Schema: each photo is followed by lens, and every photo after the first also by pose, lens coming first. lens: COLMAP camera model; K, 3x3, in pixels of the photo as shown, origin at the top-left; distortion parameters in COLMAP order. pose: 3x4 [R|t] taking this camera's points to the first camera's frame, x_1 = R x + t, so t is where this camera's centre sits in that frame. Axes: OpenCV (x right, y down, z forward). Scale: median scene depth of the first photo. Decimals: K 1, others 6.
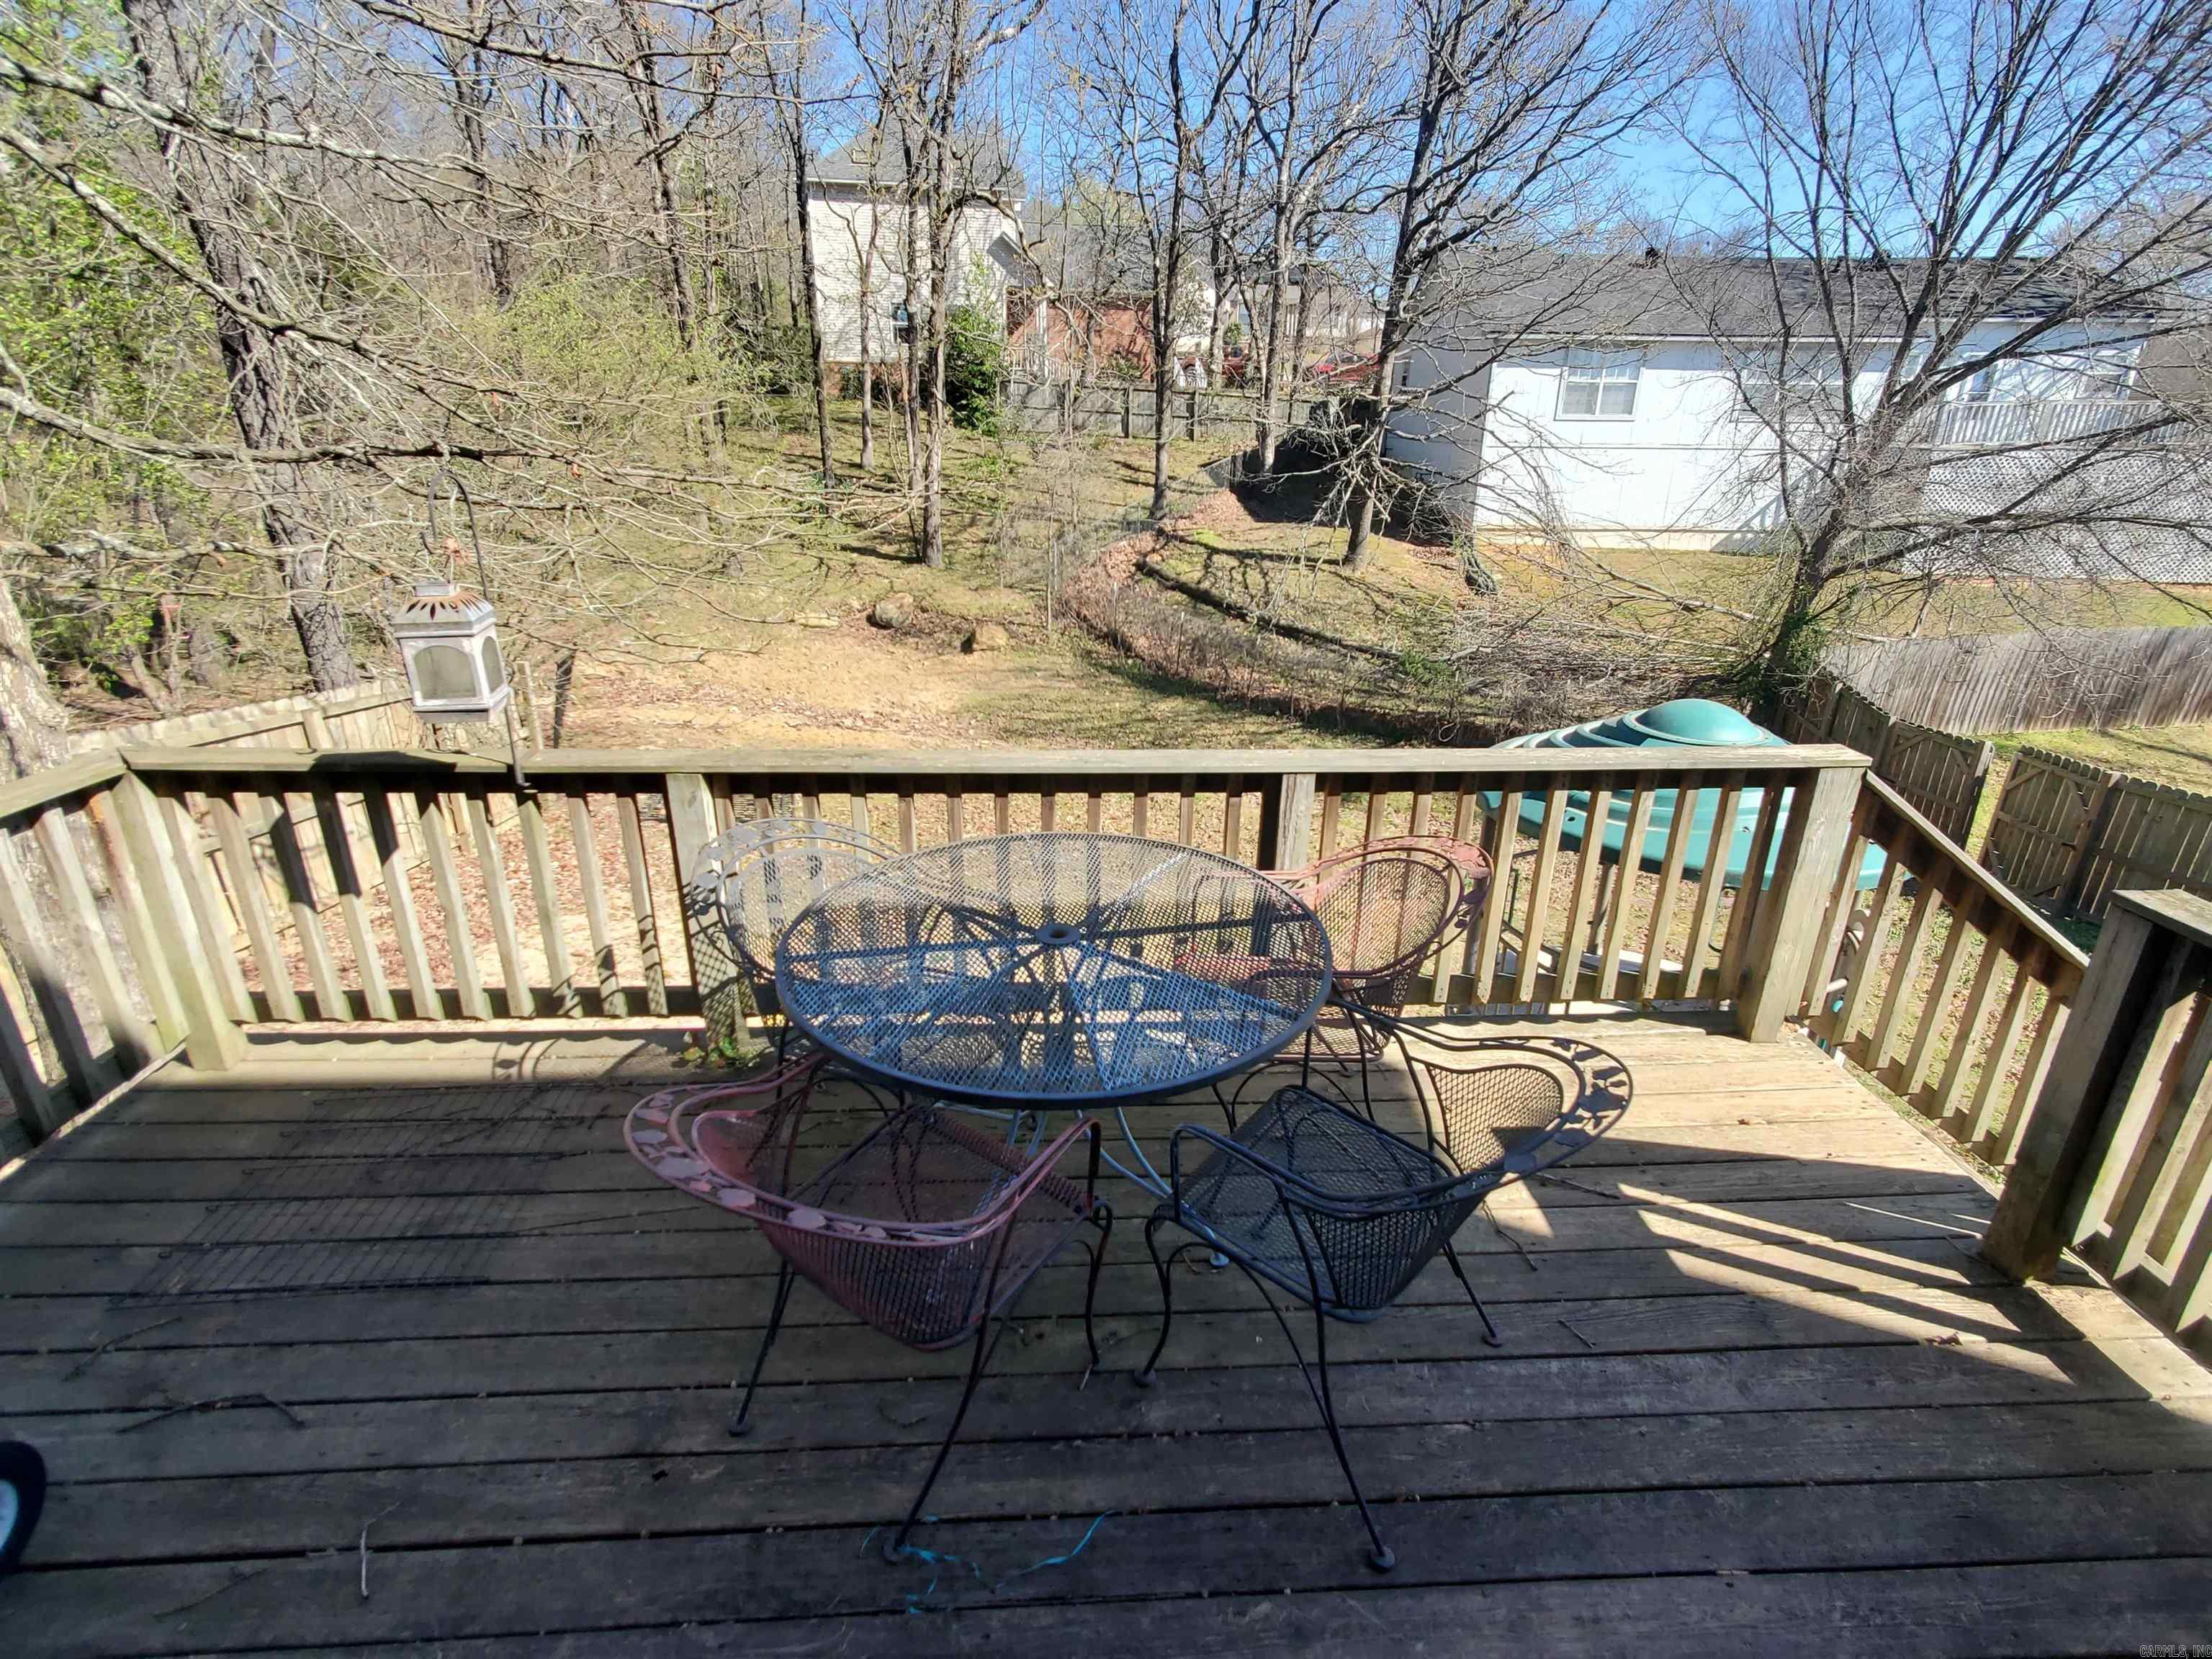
lens RADIAL K [[1046.8, 0, 1126.0], [0, 1046.8, 819.4], [0, 0, 1]] dist [0.002382, 0.003396]
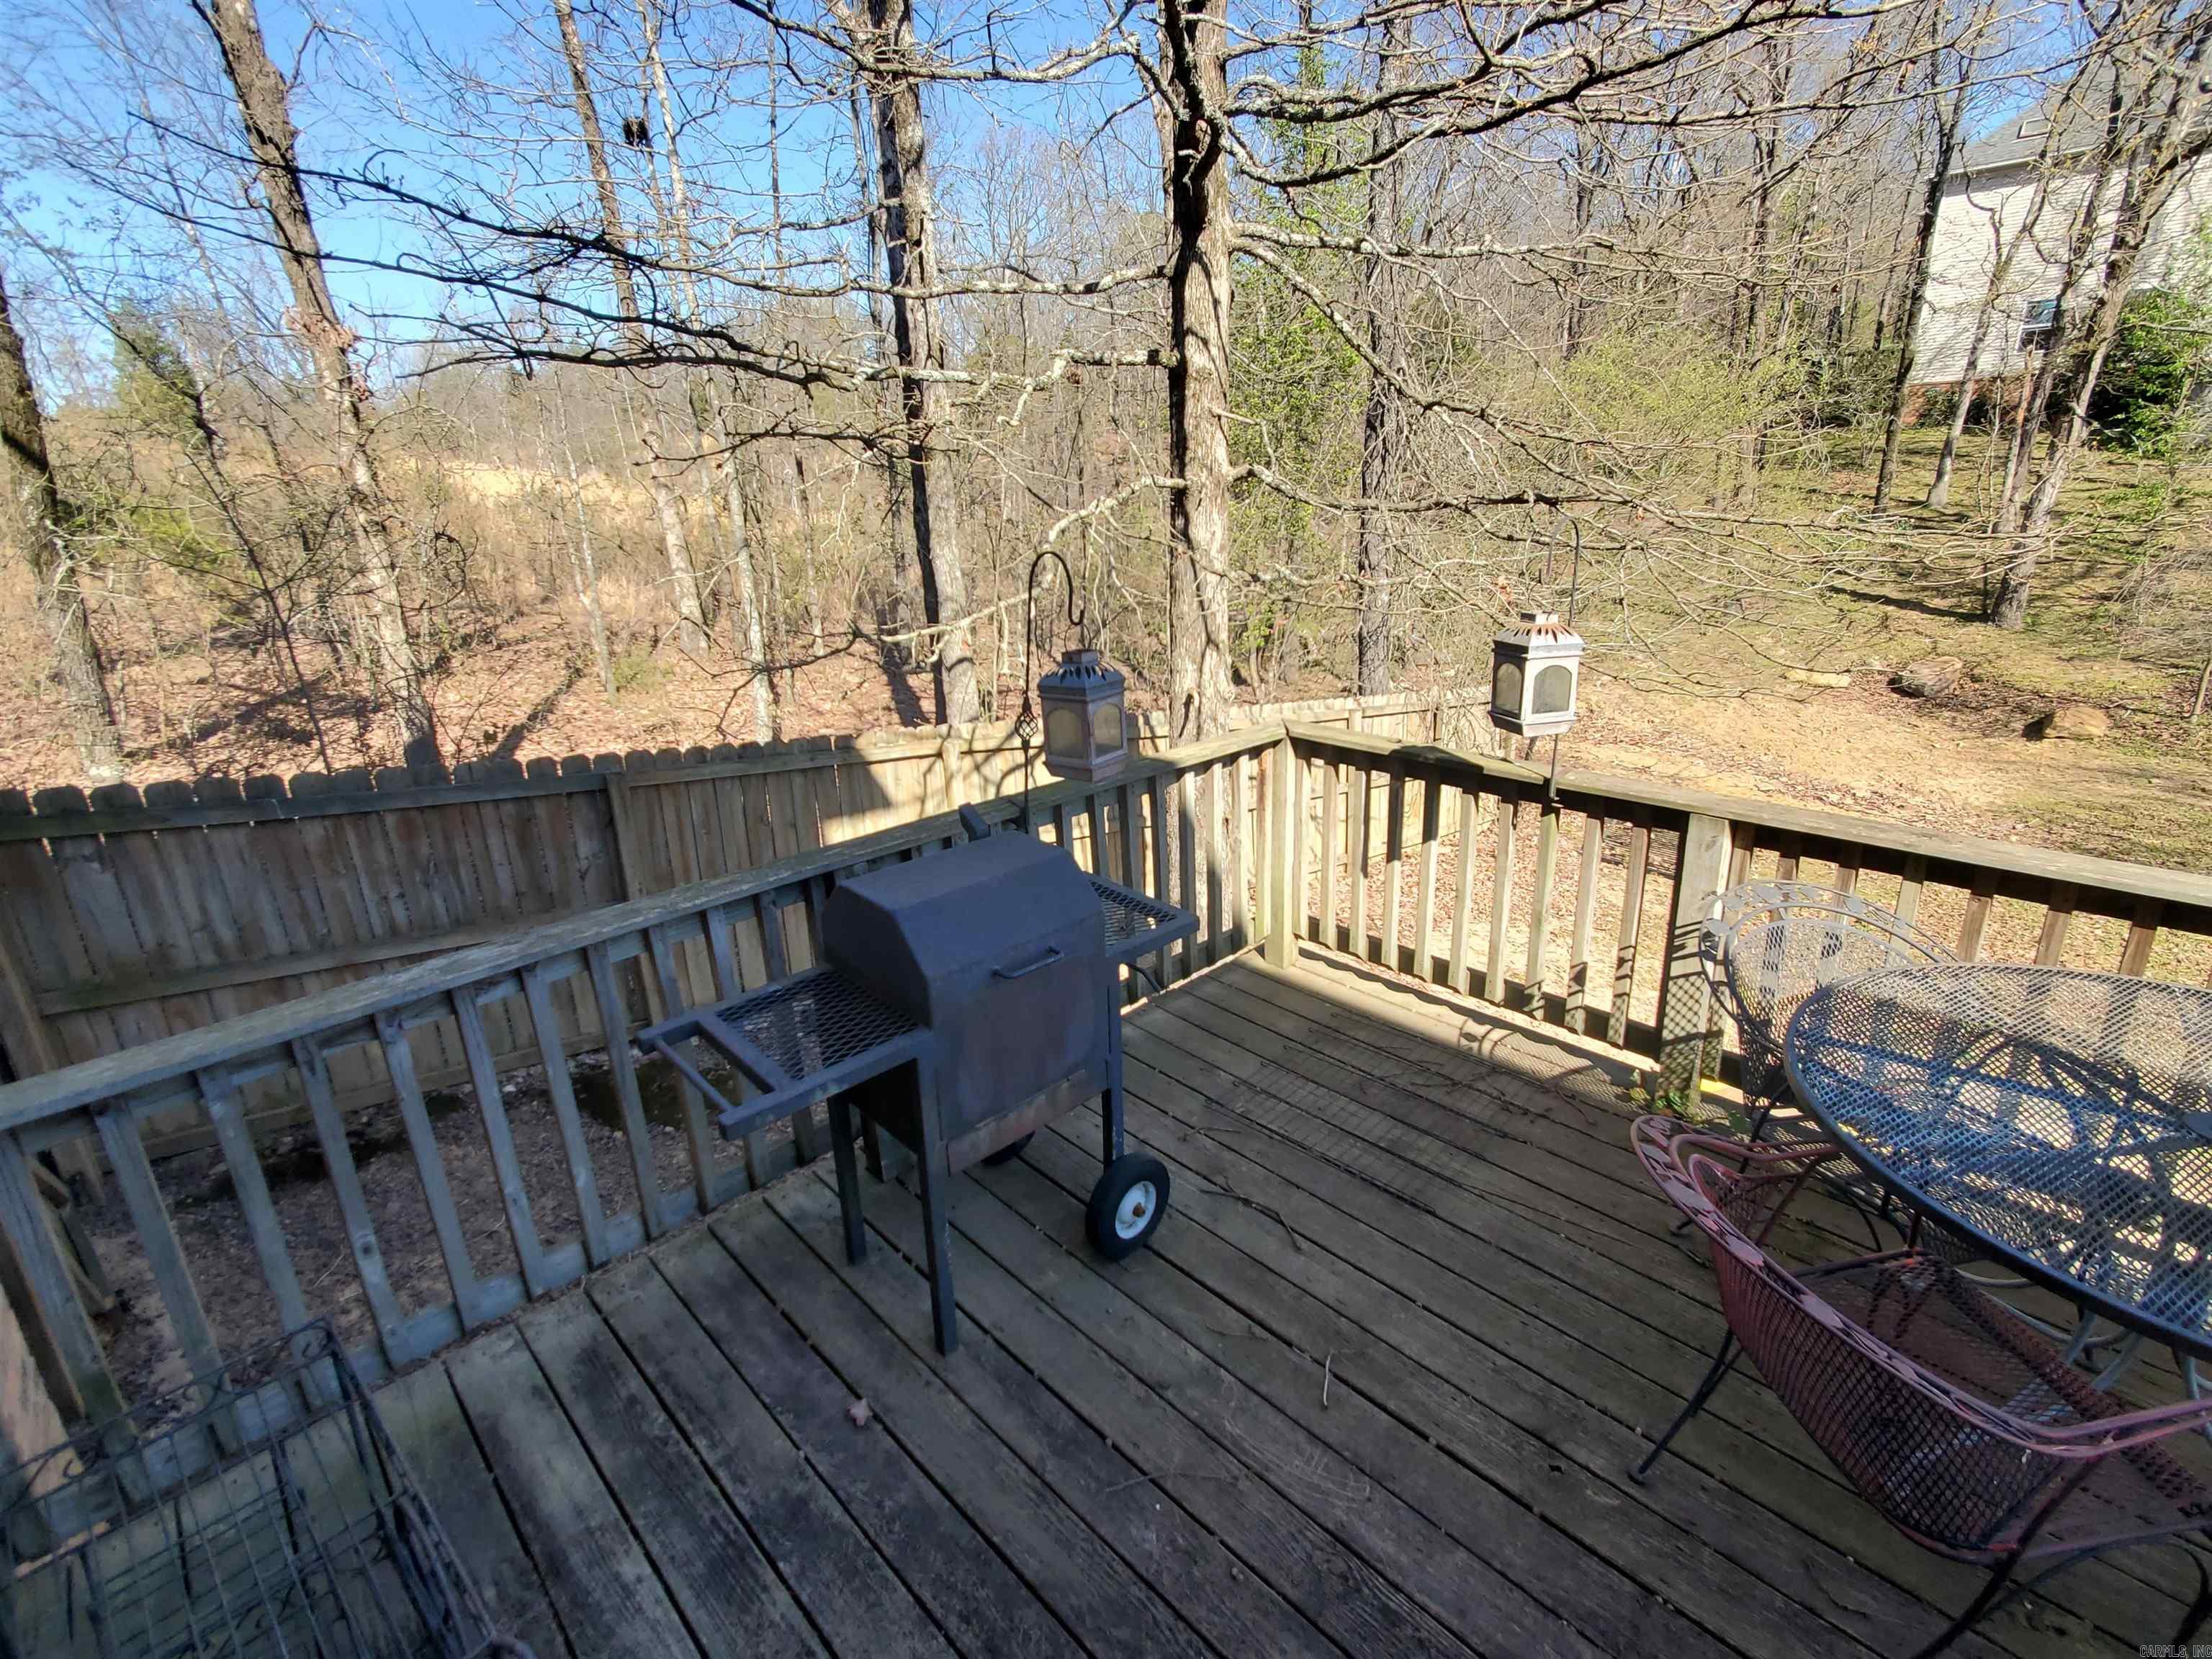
lens RADIAL K [[1046.8, 0, 1101.1], [0, 1046.8, 824.3], [0, 0, 1]] dist [0.002382, 0.003396]
pose [[0.653567, 0.198179, -0.730462, -0.071021], [-0.224131, 0.972500, 0.063309, 0.027016], [0.722921, 0.122343, 0.680013, -0.071714]]
